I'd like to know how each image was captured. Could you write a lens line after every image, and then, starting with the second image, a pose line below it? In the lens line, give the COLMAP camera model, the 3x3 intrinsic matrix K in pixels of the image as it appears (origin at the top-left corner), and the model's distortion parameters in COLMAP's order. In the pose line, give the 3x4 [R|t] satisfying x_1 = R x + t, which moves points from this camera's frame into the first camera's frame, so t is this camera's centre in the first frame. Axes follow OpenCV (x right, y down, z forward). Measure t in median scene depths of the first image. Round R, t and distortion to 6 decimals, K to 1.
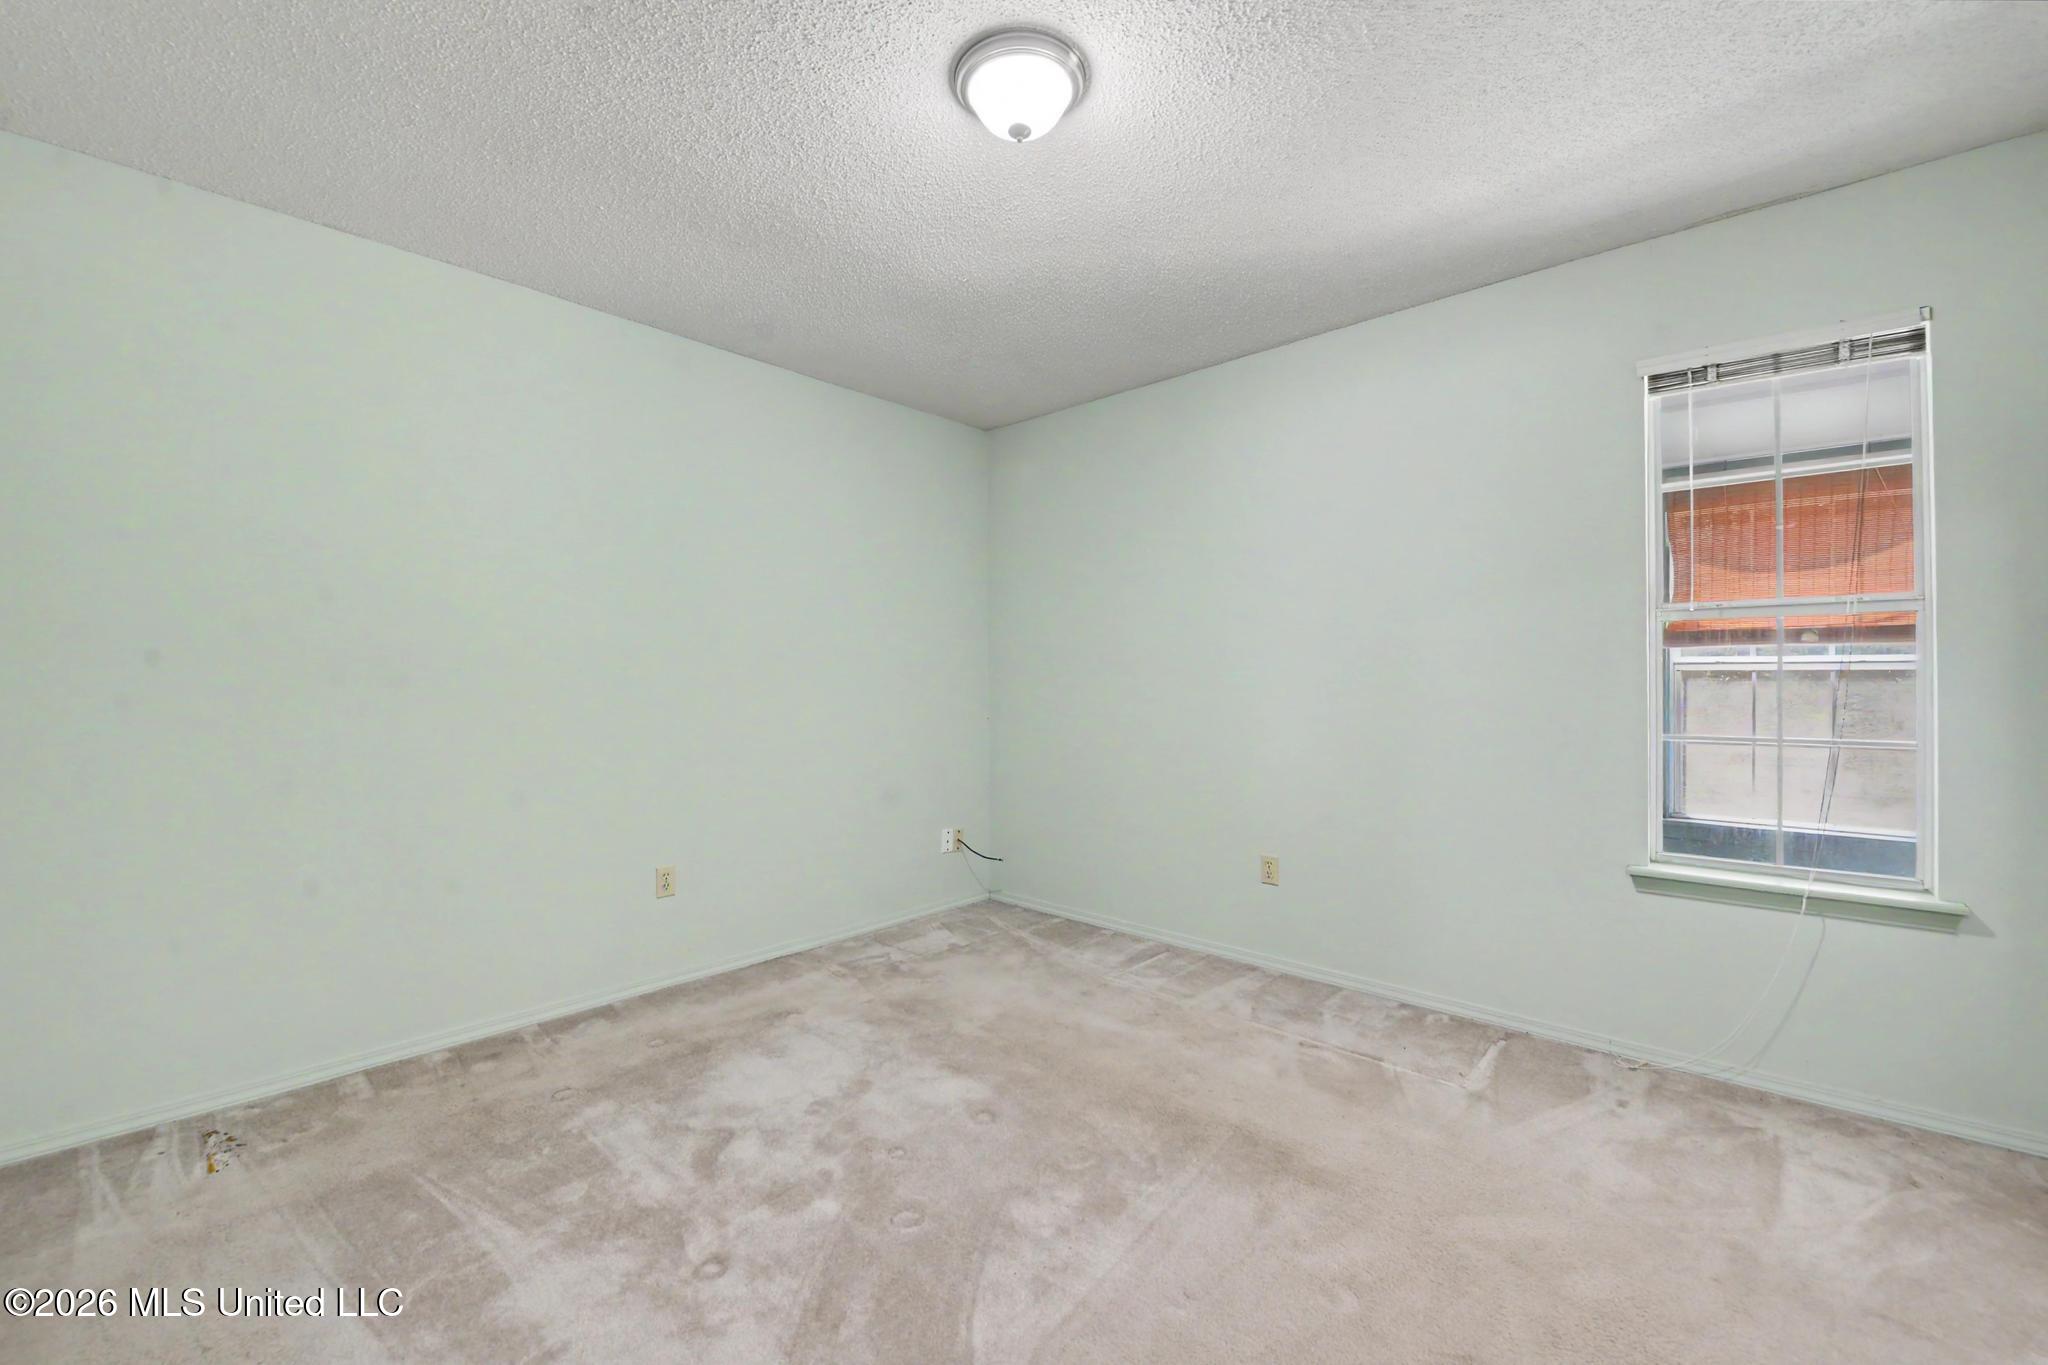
lens RADIAL K [[816.2, 0, 1013.4], [0, 816.2, 679.6], [0, 0, 1]] dist [-0.008804, -0.000309]
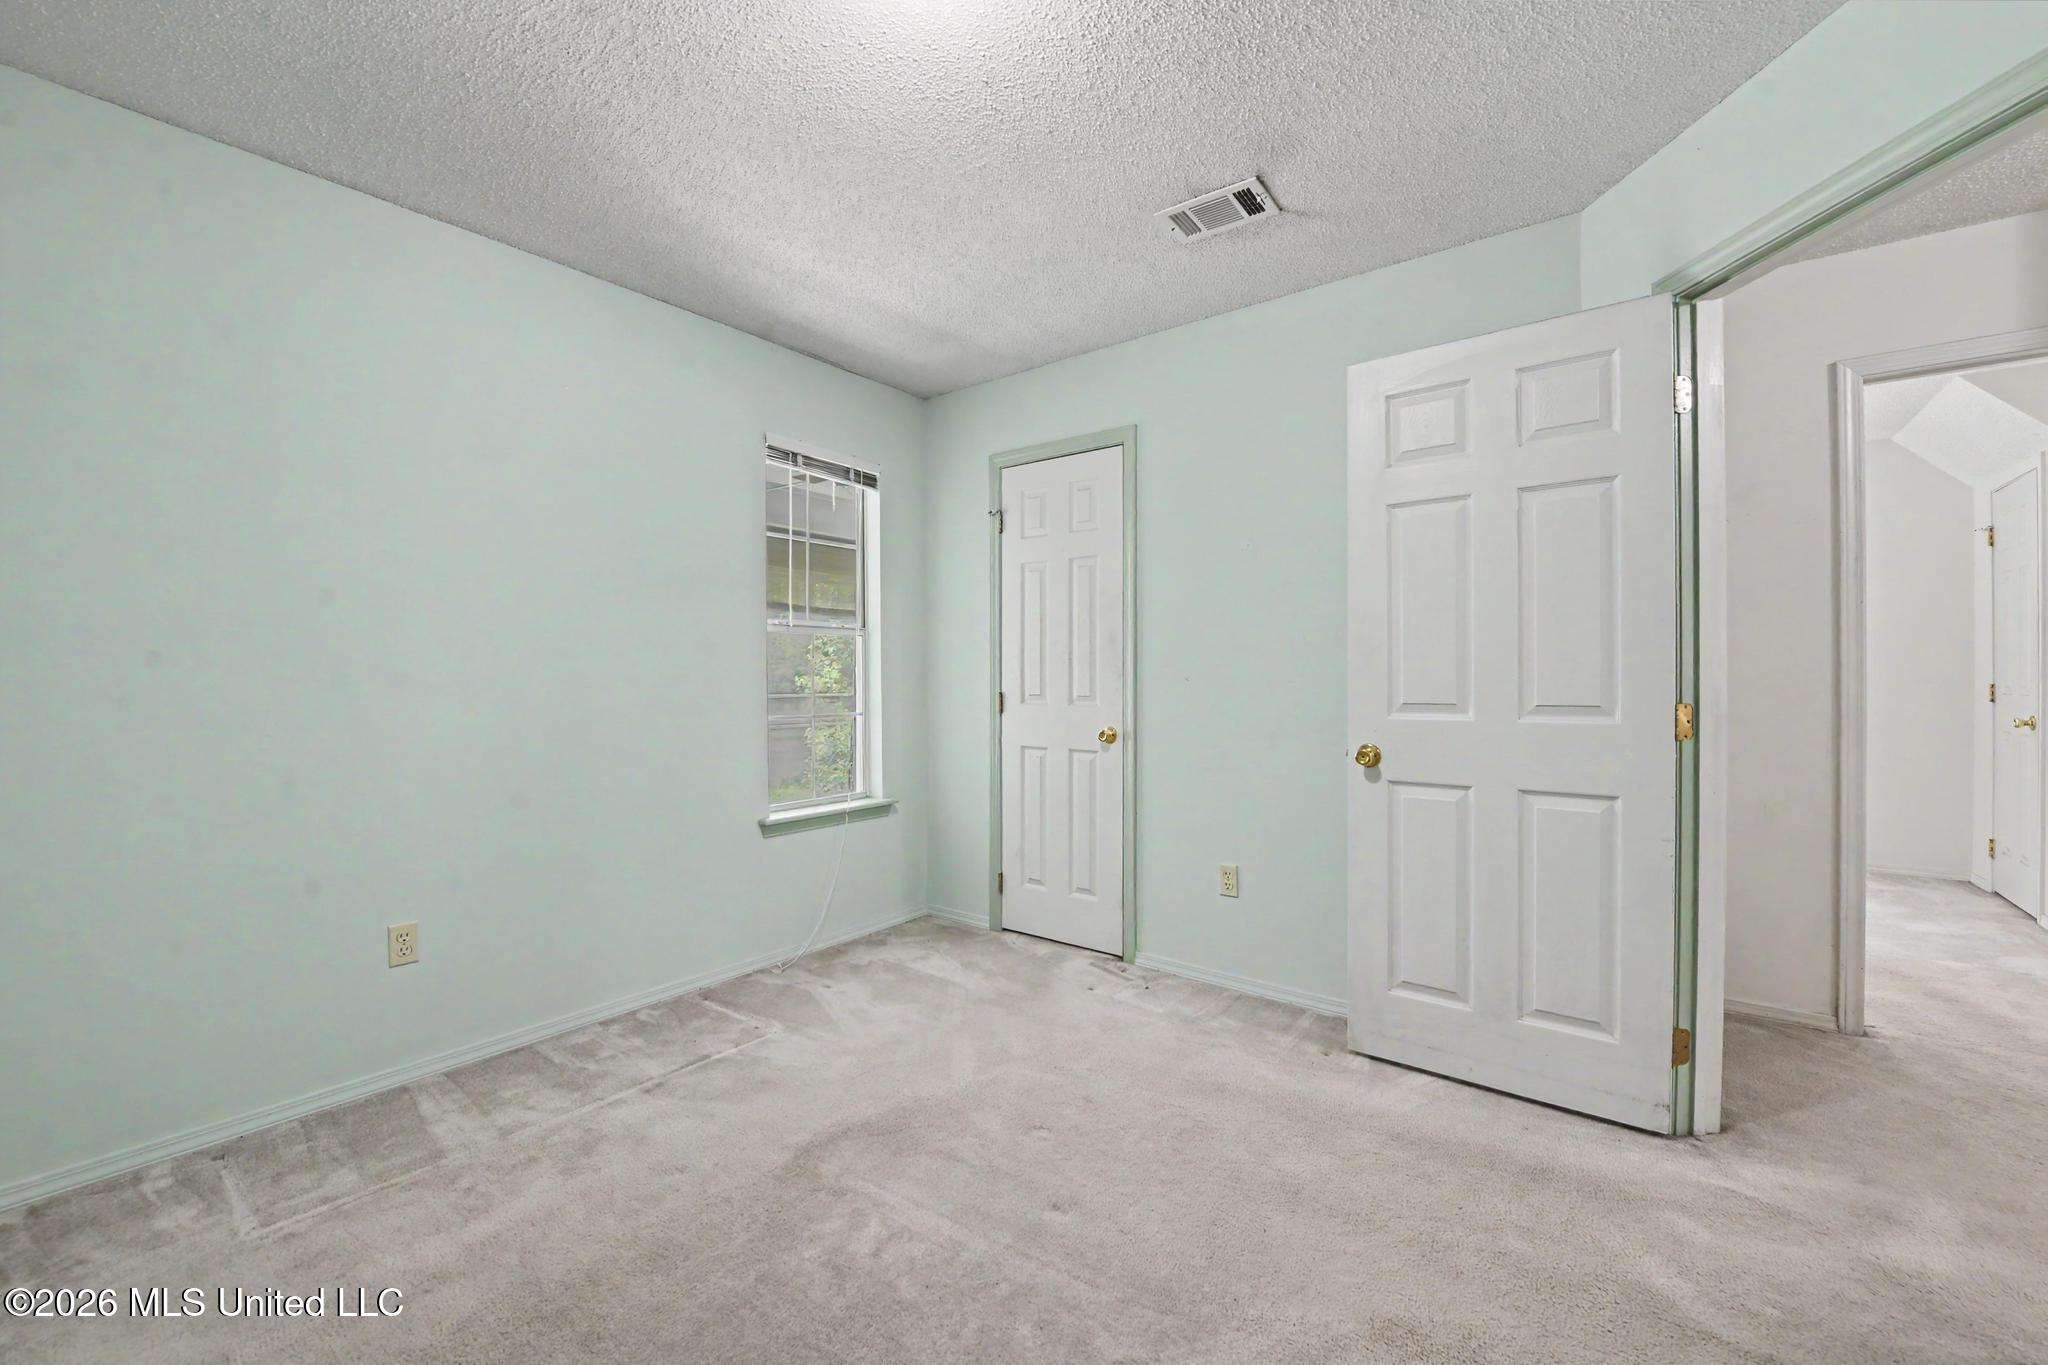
lens RADIAL K [[816.2, 0, 1013.4], [0, 816.2, 679.6], [0, 0, 1]] dist [-0.008804, -0.000309]
pose [[-0.066540, -0.002053, 0.997782, -0.561284], [0.003381, 0.999992, 0.002283, 0.005393], [-0.997778, 0.003525, -0.066533, 0.687761]]
